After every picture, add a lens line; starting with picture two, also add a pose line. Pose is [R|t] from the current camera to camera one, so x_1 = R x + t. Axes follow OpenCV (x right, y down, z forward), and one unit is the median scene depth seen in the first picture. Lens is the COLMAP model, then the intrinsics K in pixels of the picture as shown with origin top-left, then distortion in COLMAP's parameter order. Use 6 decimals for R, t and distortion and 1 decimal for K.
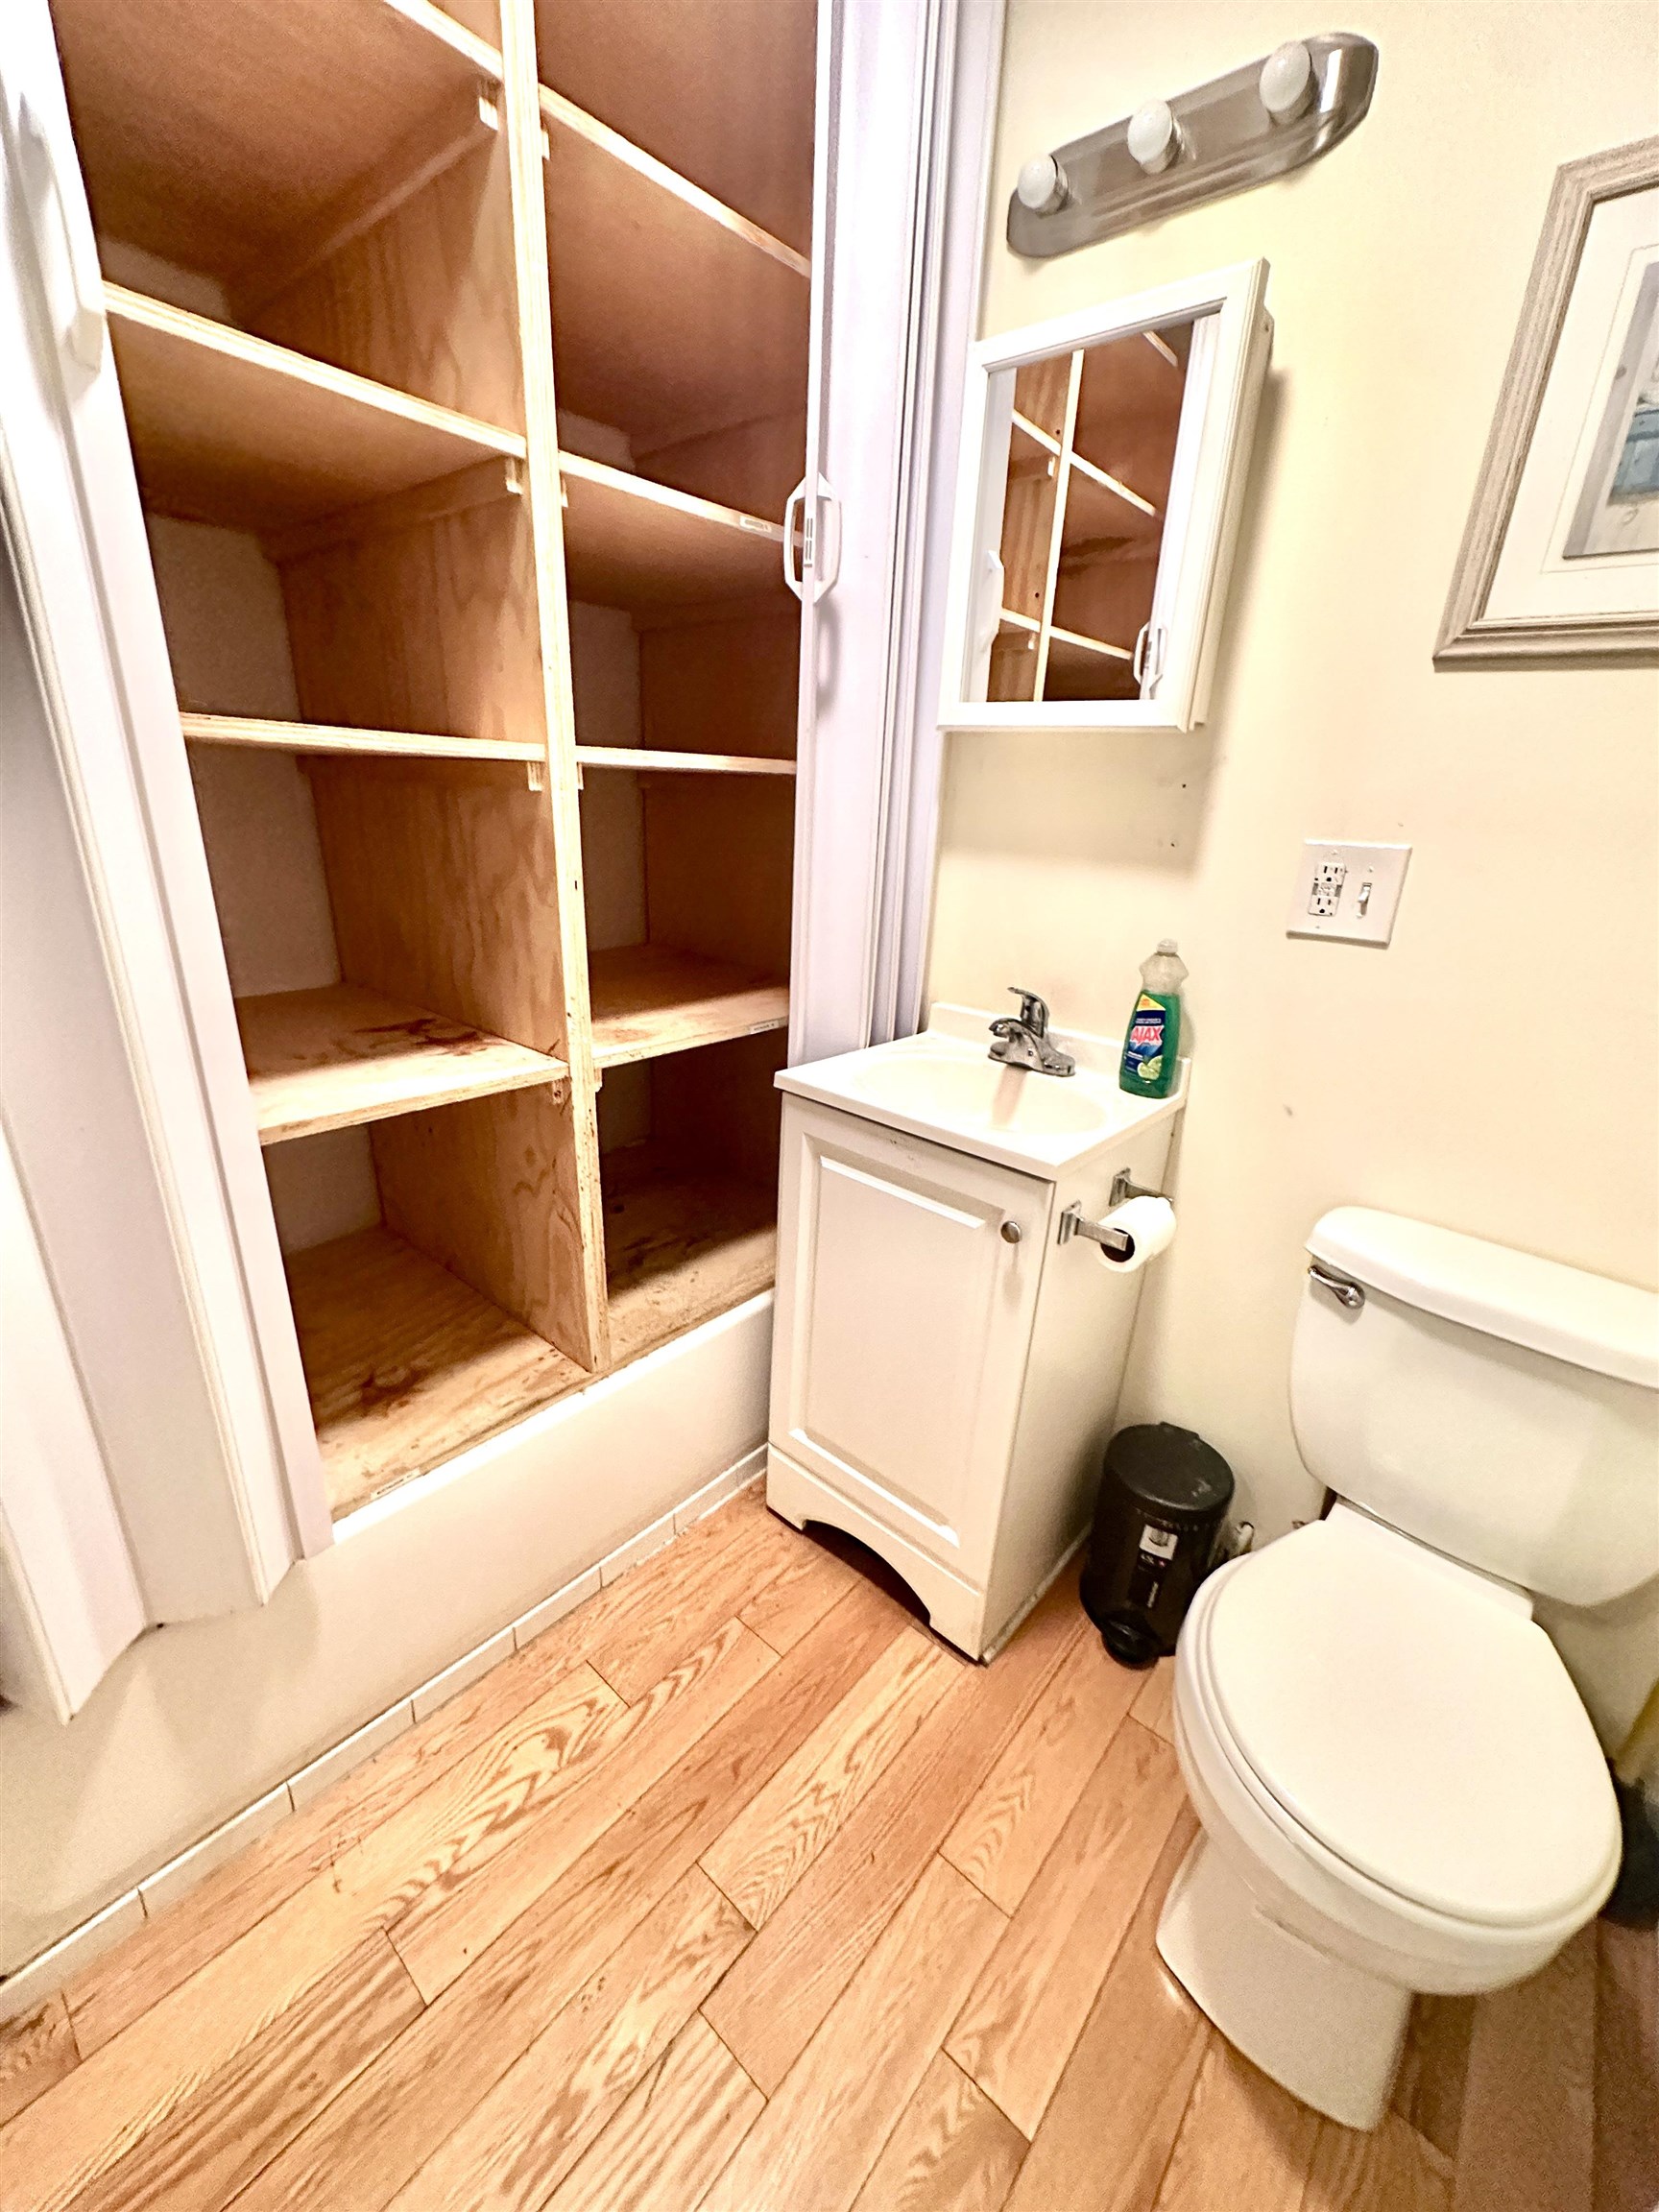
lens RADIAL K [[880.0, 0, 832.0], [0, 880.0, 1104.8], [0, 0, 1]] dist [-0.005192, 0.000741]
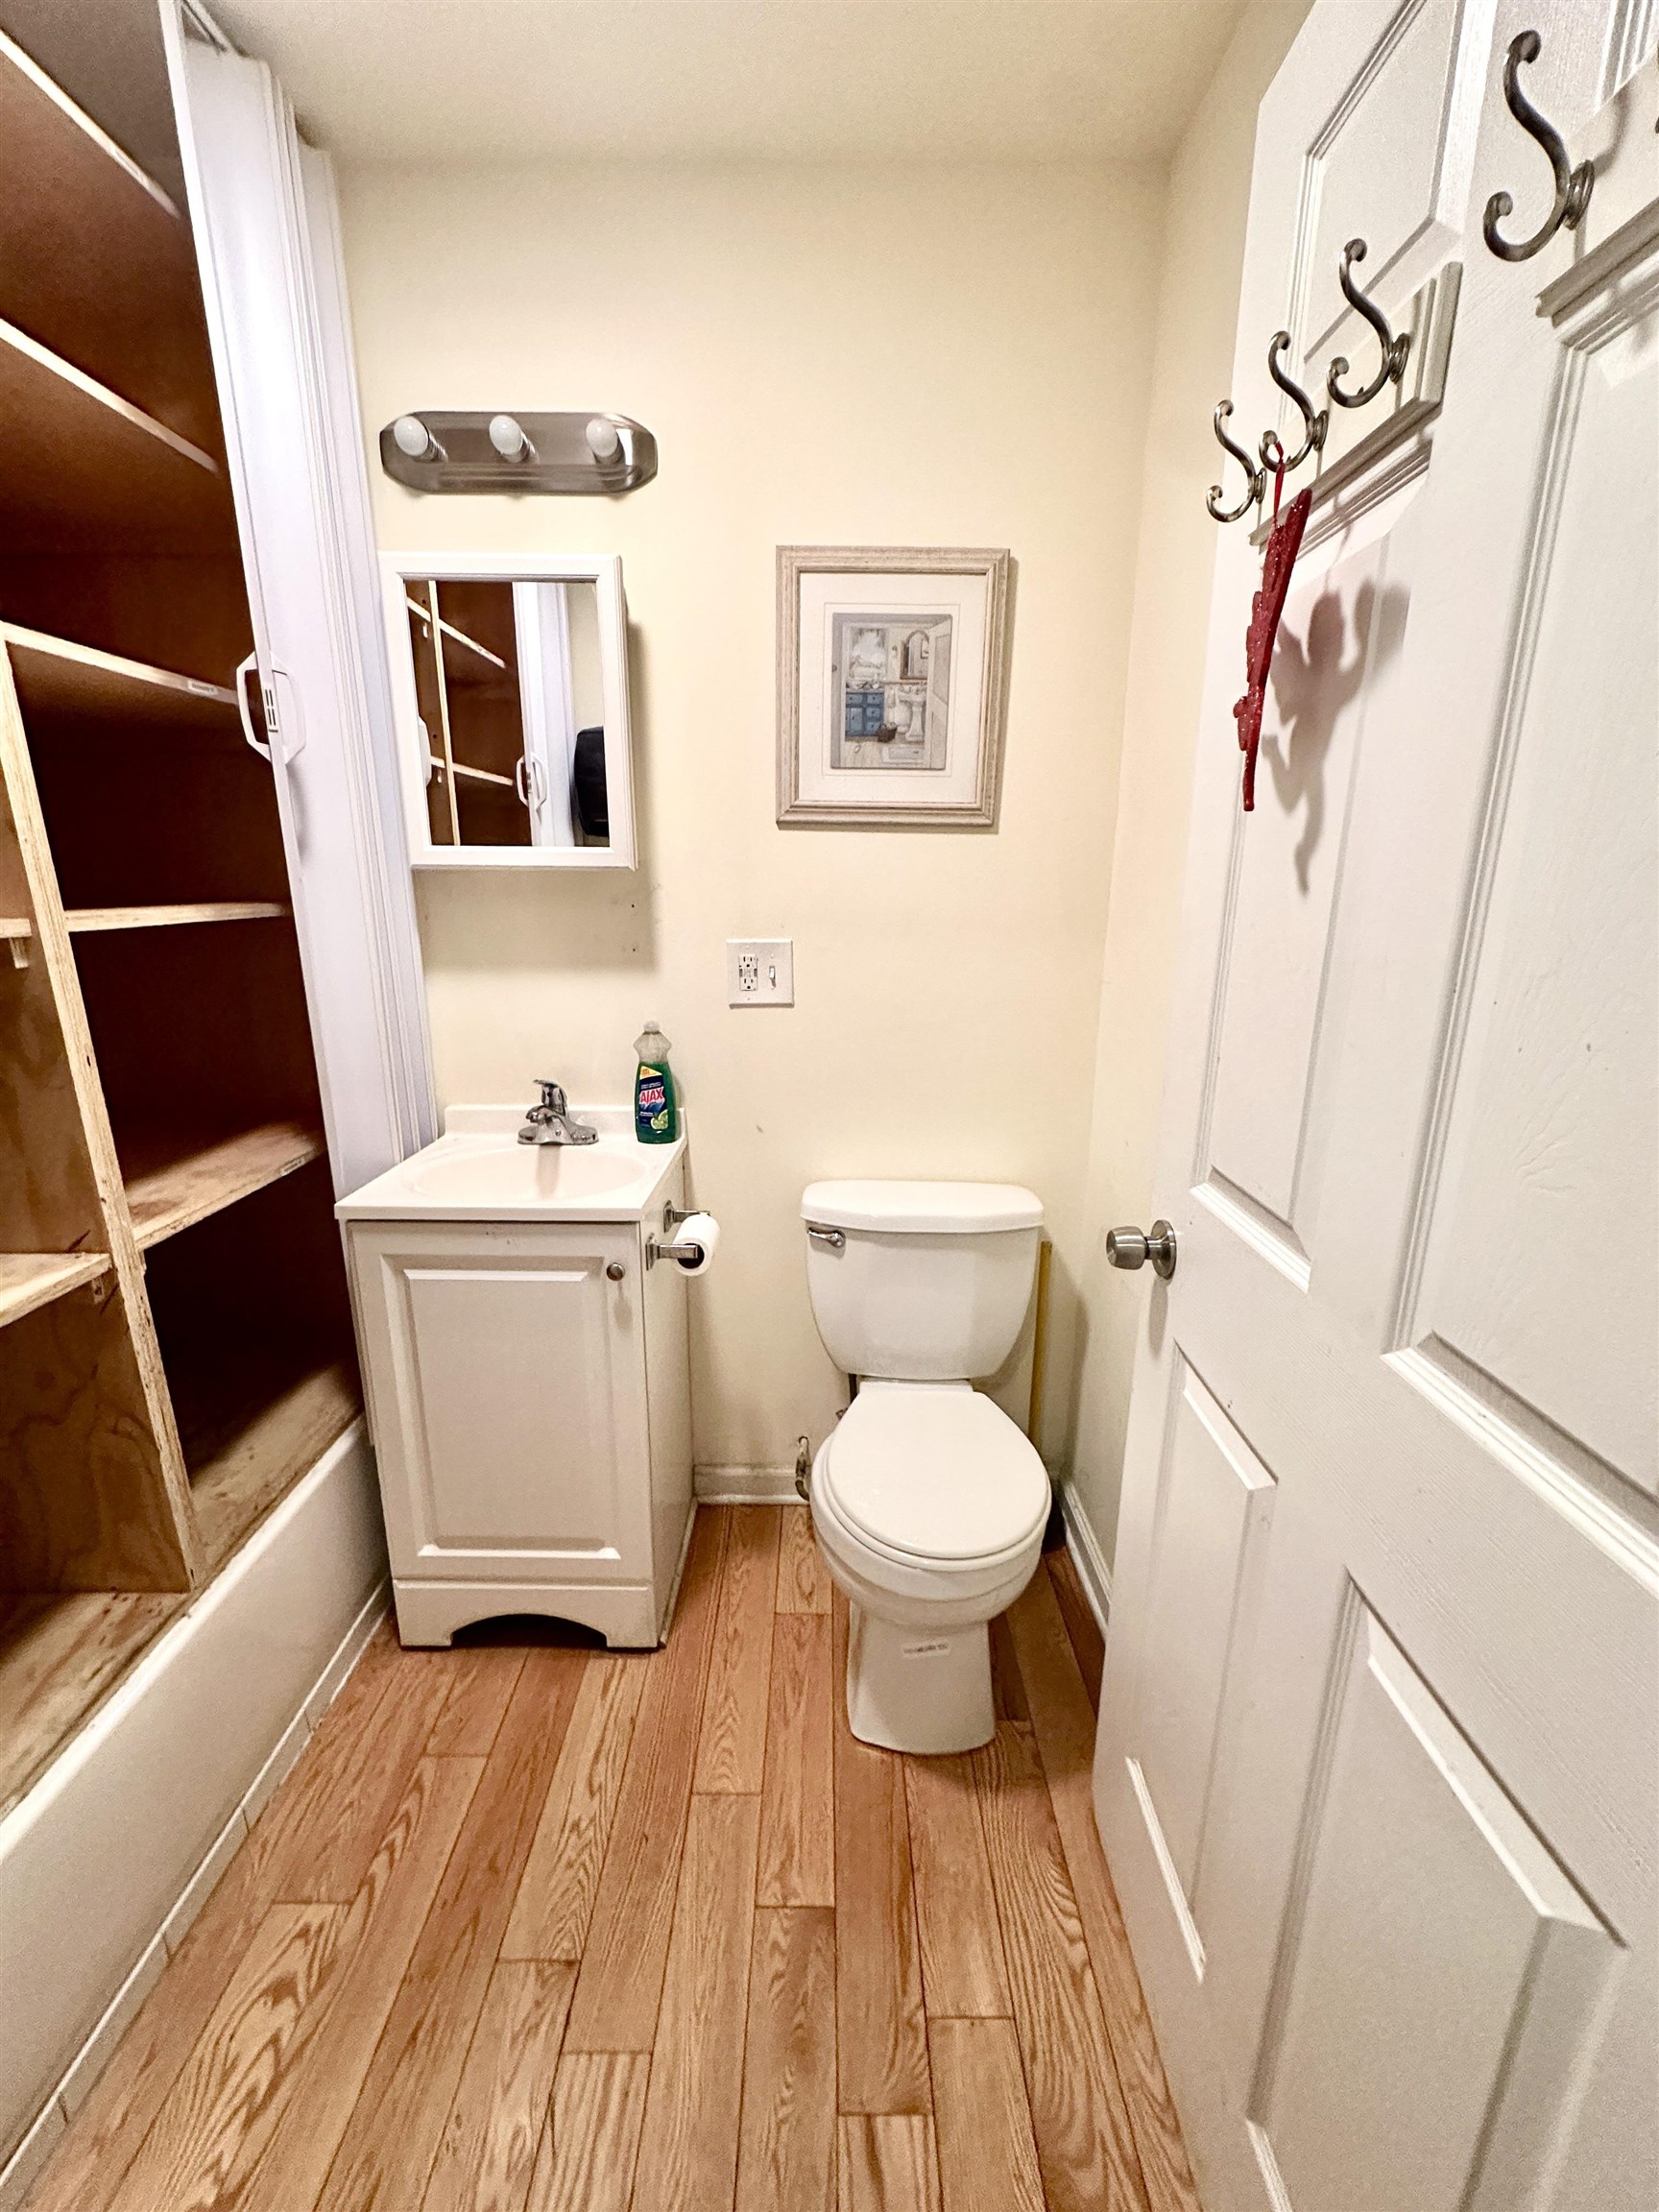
lens RADIAL K [[880.0, 0, 828.1], [0, 880.0, 1103.5], [0, 0, 1]] dist [-0.005192, 0.000741]
pose [[0.756118, -0.203328, 0.622048, -0.268091], [0.249823, 0.968207, 0.012809, -0.023347], [-0.604876, 0.145717, 0.782874, -0.168513]]
